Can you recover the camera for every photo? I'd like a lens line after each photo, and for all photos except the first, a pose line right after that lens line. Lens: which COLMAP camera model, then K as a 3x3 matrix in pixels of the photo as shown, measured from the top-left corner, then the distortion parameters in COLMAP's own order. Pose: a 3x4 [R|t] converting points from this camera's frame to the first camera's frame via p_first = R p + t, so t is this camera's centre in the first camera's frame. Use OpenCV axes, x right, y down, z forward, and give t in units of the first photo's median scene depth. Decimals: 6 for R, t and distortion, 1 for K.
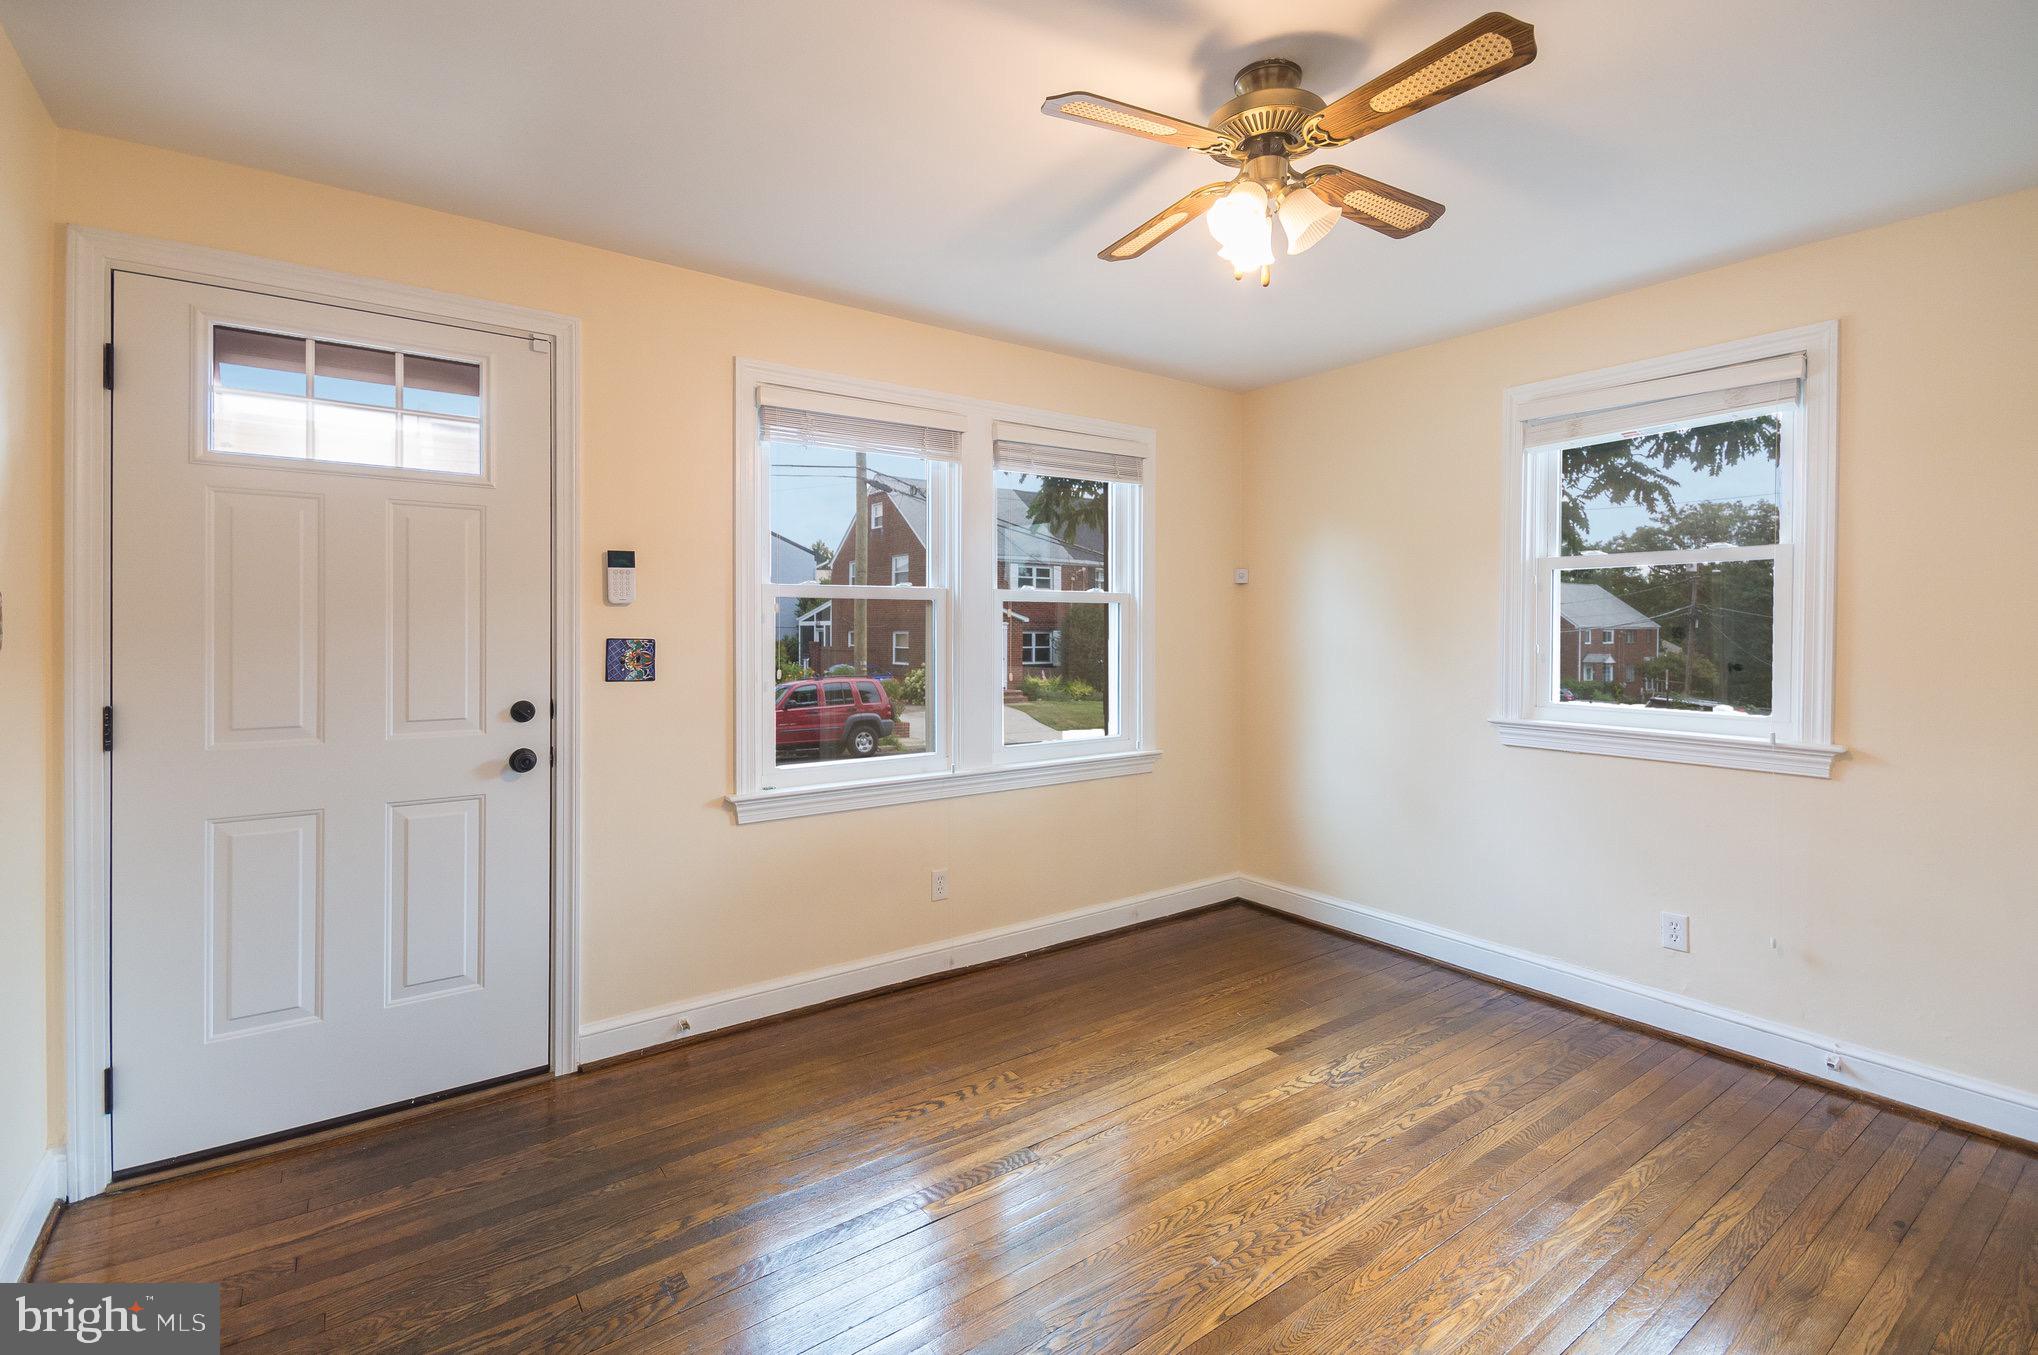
lens RADIAL K [[906.9, 0, 1017.1], [0, 906.9, 631.0], [0, 0, 1]] dist [0.001603, -0.000346]
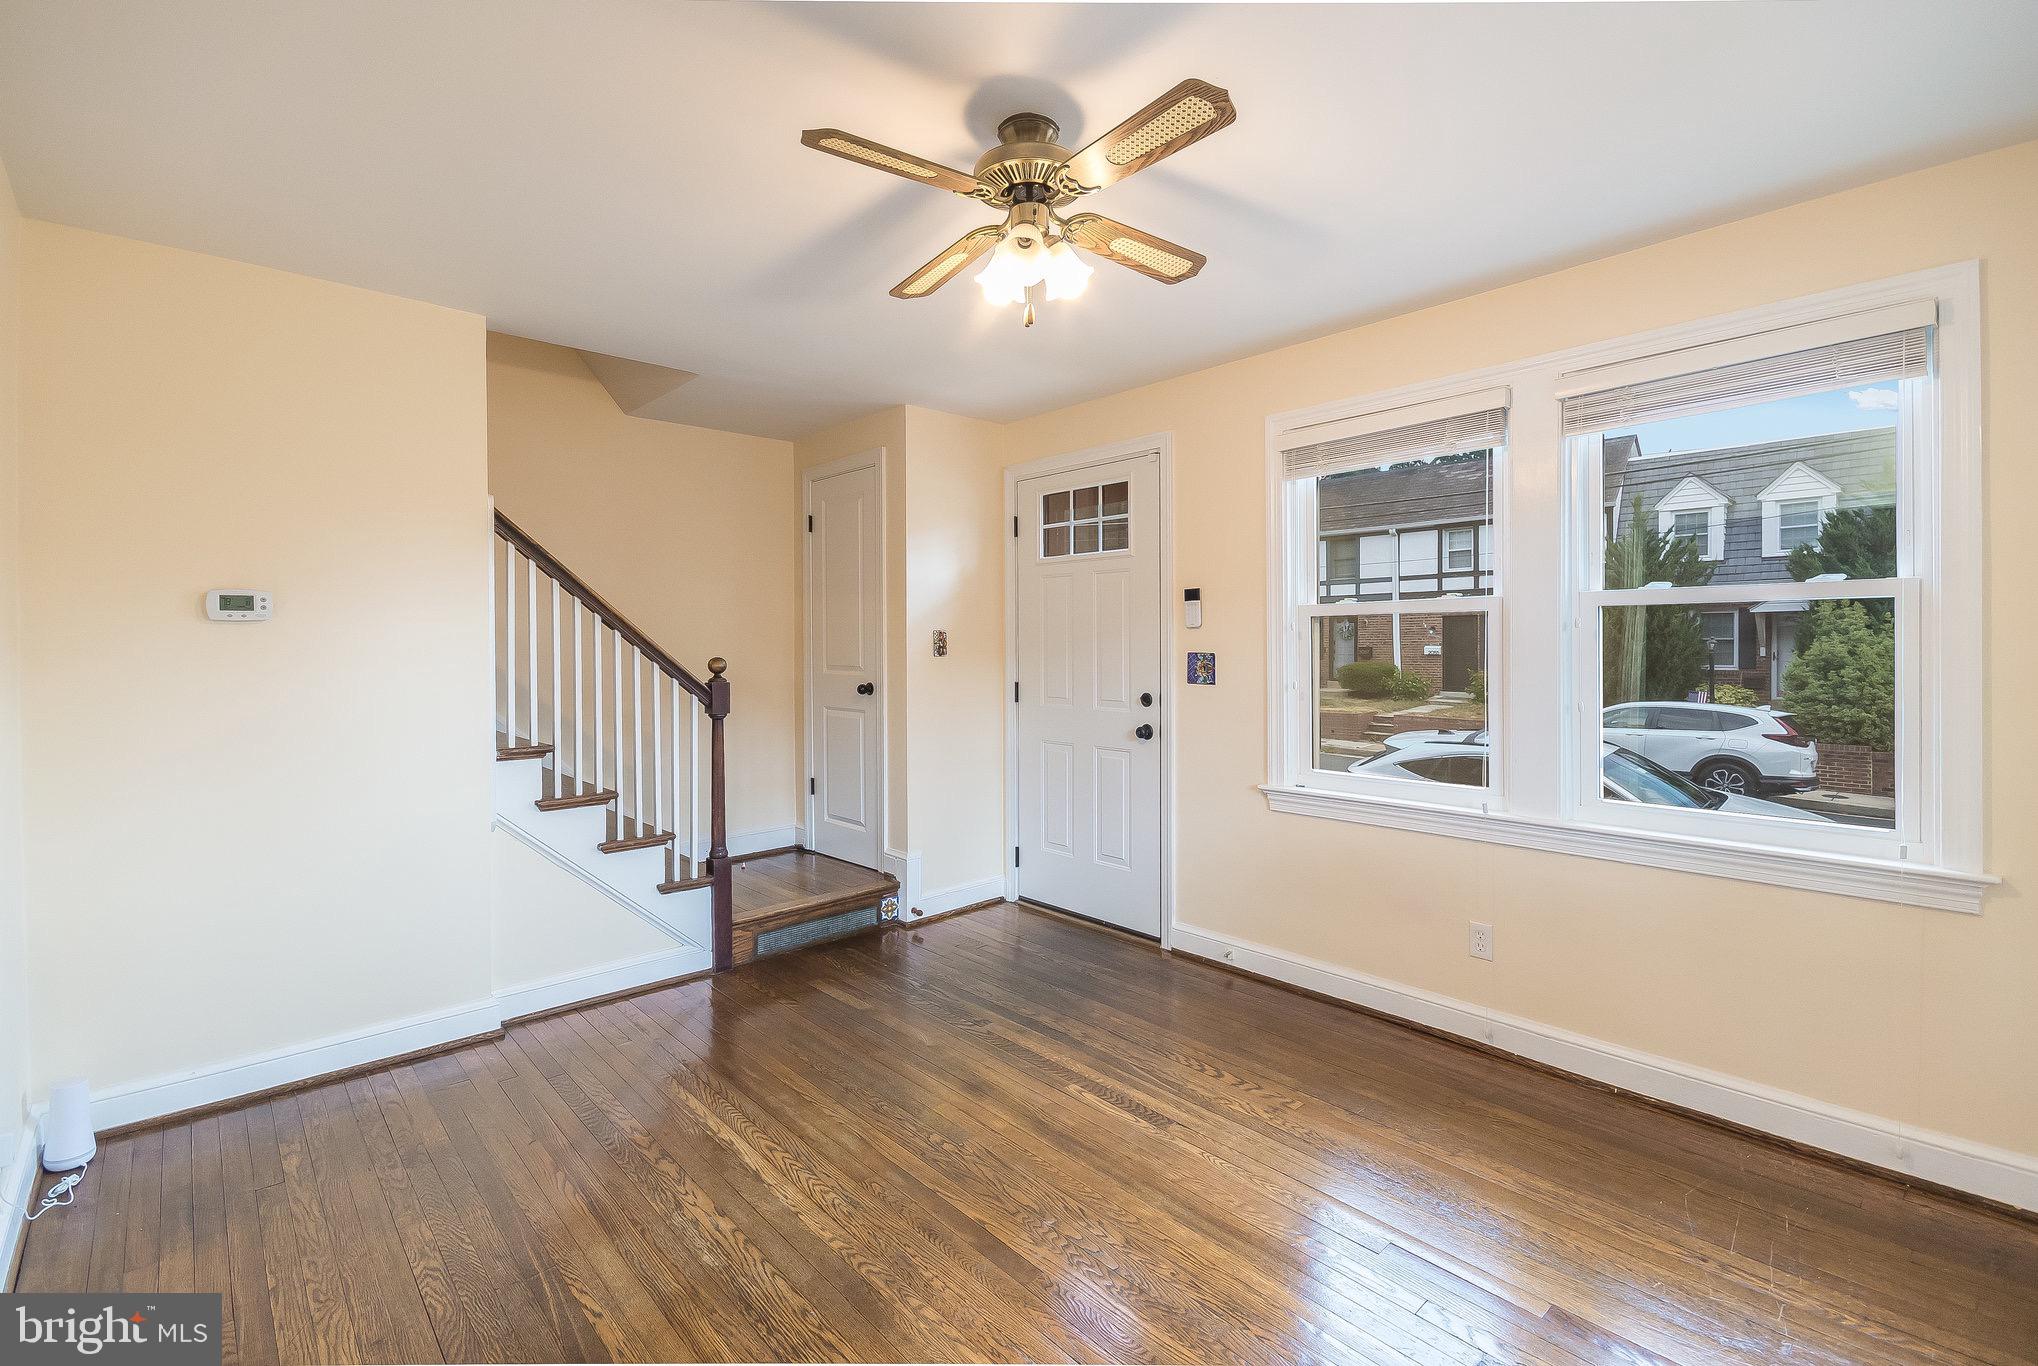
lens RADIAL K [[903.9, 0, 1015.7], [0, 903.9, 656.6], [0, 0, 1]] dist [0.000955, 0.000271]
pose [[0.111991, 0.012422, -0.993632, 0.926941], [0.001648, 0.999918, 0.012687, -0.003391], [0.993708, -0.003058, 0.111961, 0.601167]]
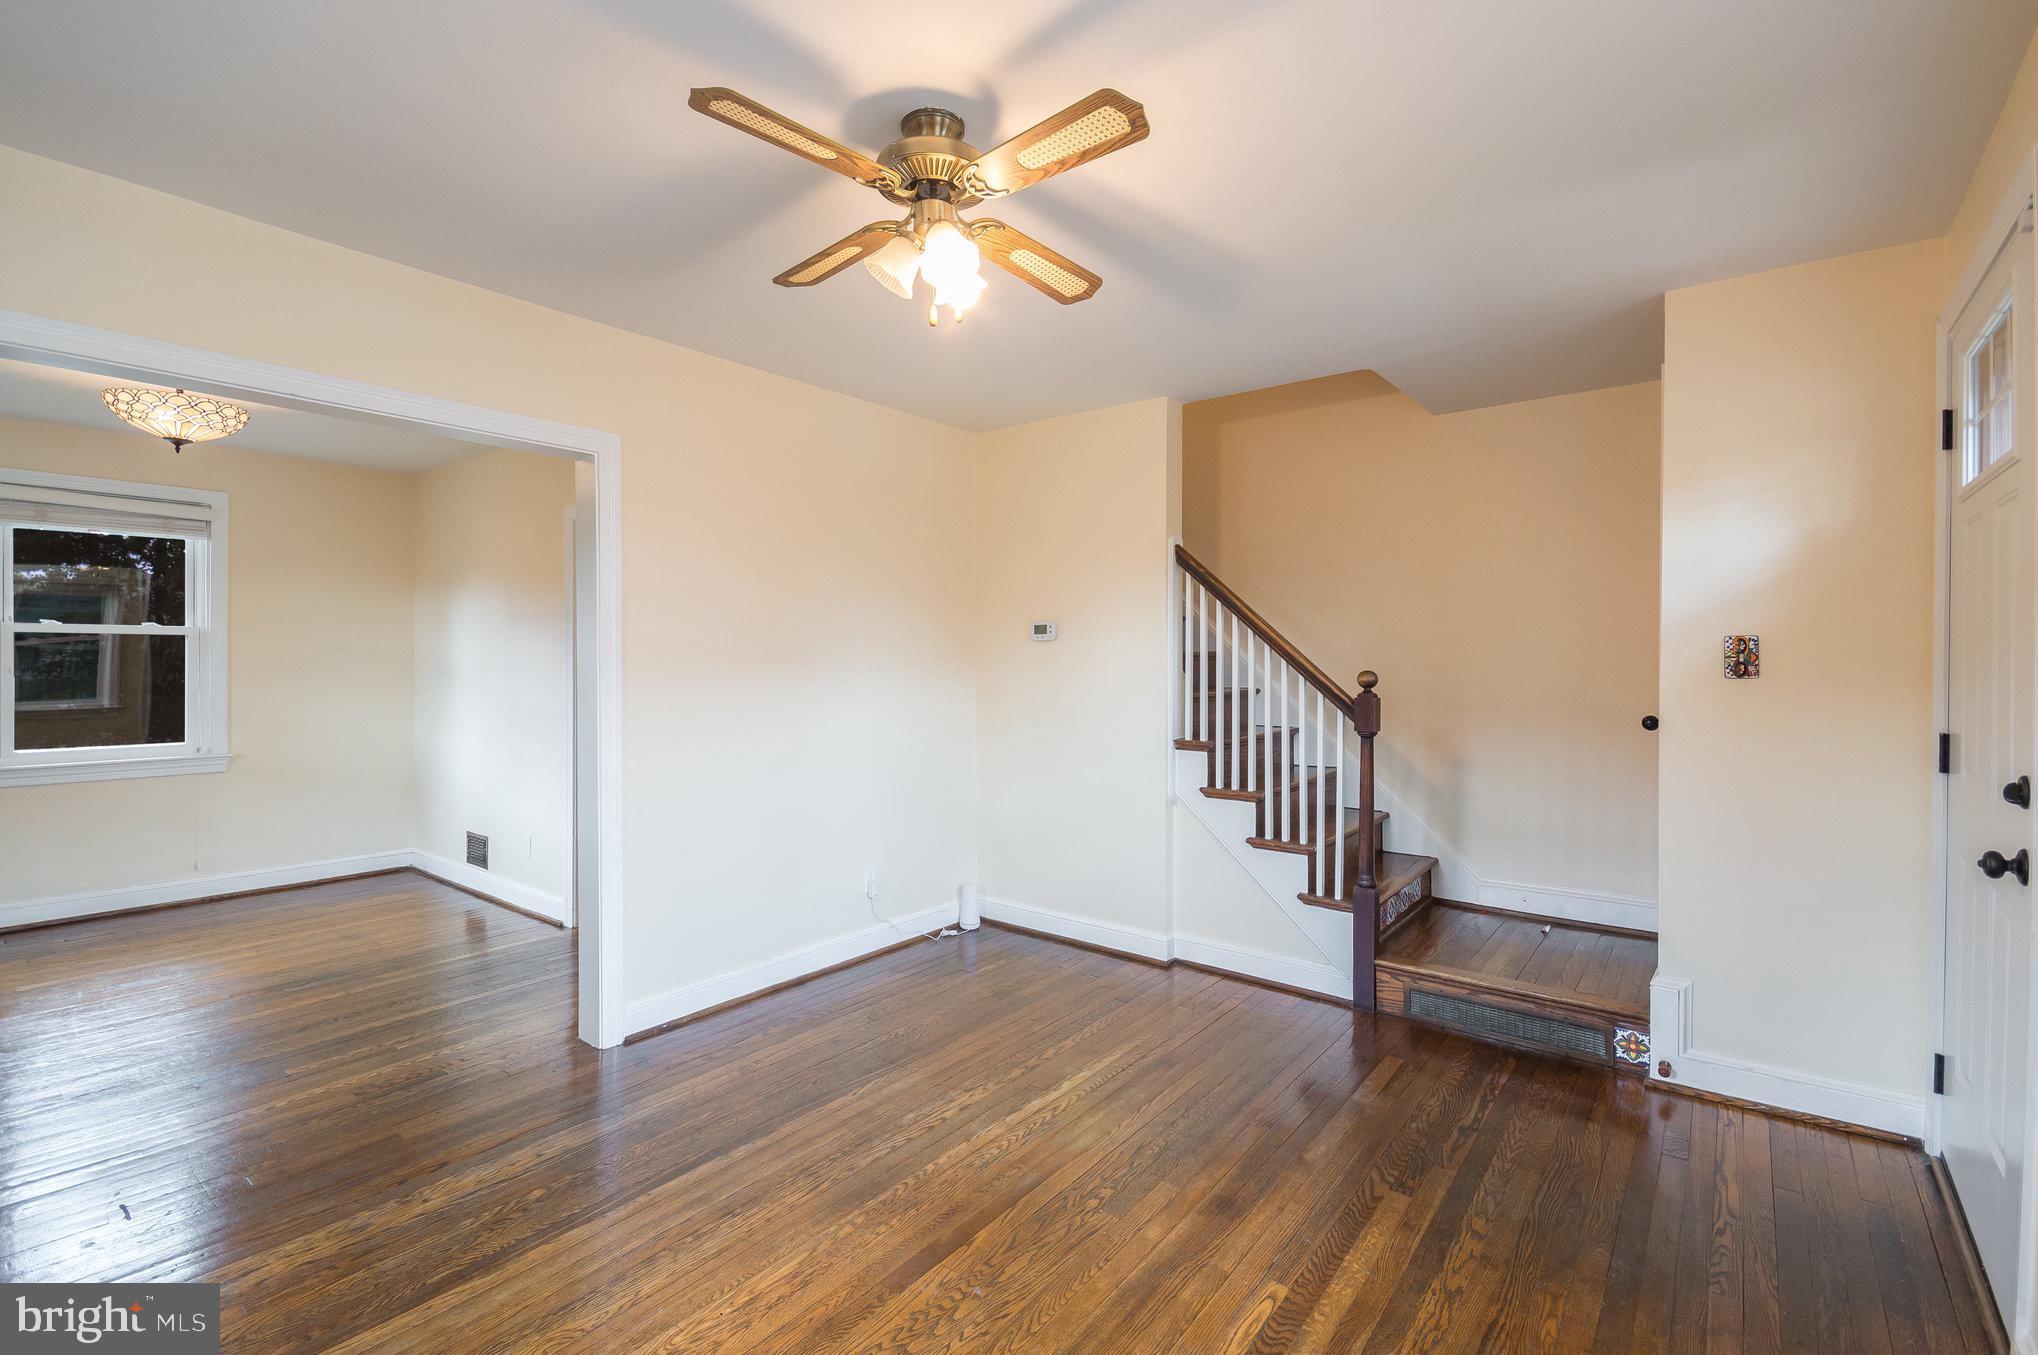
lens RADIAL K [[894.7, 0, 1019.0], [0, 894.7, 677.5], [0, 0, 1]] dist [0.000812, 0.000105]
pose [[-0.963206, 0.002151, -0.268756, 0.313632], [-0.004702, 0.999680, 0.024852, -0.005004], [0.268724, 0.025202, -0.962888, 1.394734]]
